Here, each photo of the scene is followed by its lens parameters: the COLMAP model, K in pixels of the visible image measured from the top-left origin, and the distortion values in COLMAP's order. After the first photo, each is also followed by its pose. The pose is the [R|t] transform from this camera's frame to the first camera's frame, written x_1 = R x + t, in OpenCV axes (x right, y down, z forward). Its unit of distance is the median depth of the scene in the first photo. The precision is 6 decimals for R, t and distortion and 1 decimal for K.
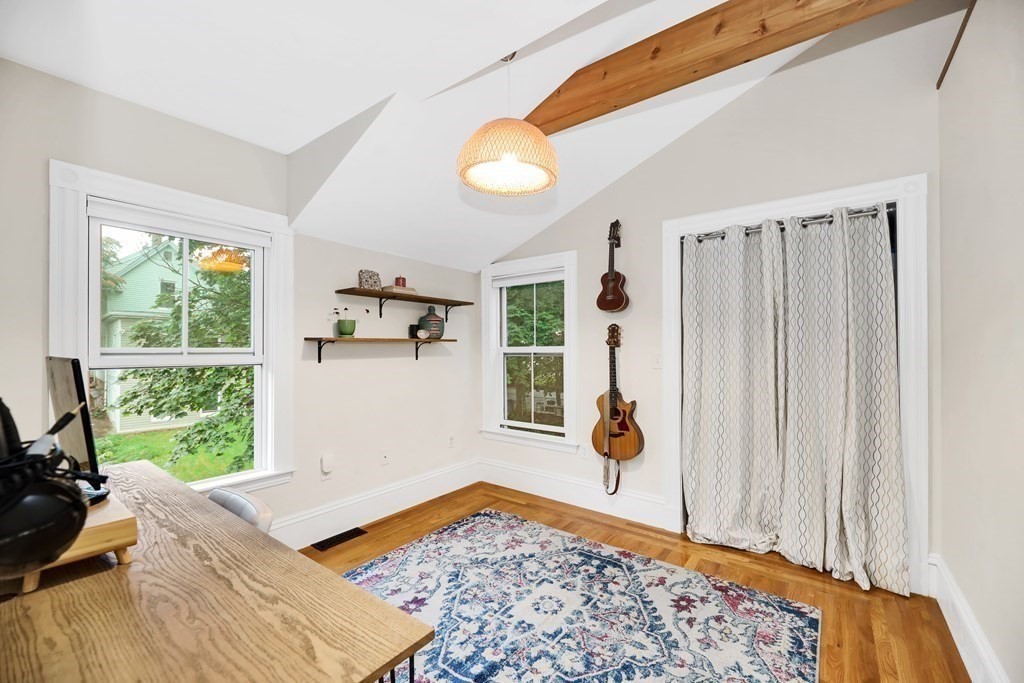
lens RADIAL K [[417.9, 0, 511.9], [0, 417.9, 342.9], [0, 0, 1]] dist [-0.004092, -0.001620]
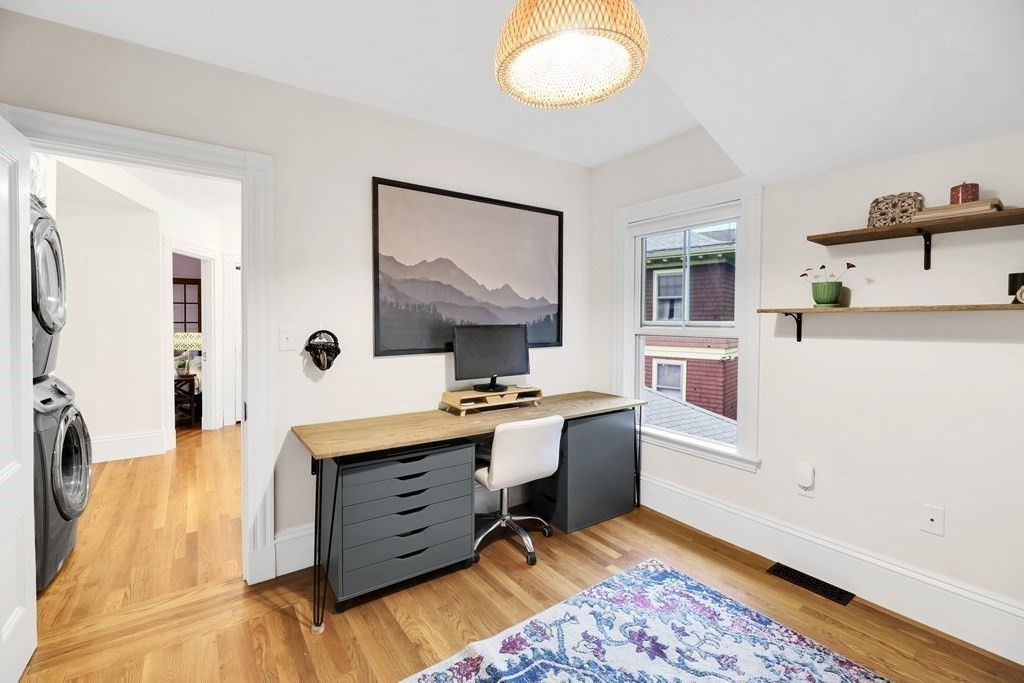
lens RADIAL K [[417.9, 0, 511.4], [0, 417.9, 325.8], [0, 0, 1]] dist [-0.004092, -0.001620]
pose [[-0.271291, 0.014079, -0.962394, 0.428767], [0.003603, 0.999901, 0.013612, 0.006278], [0.962491, 0.000226, -0.271315, 0.698708]]
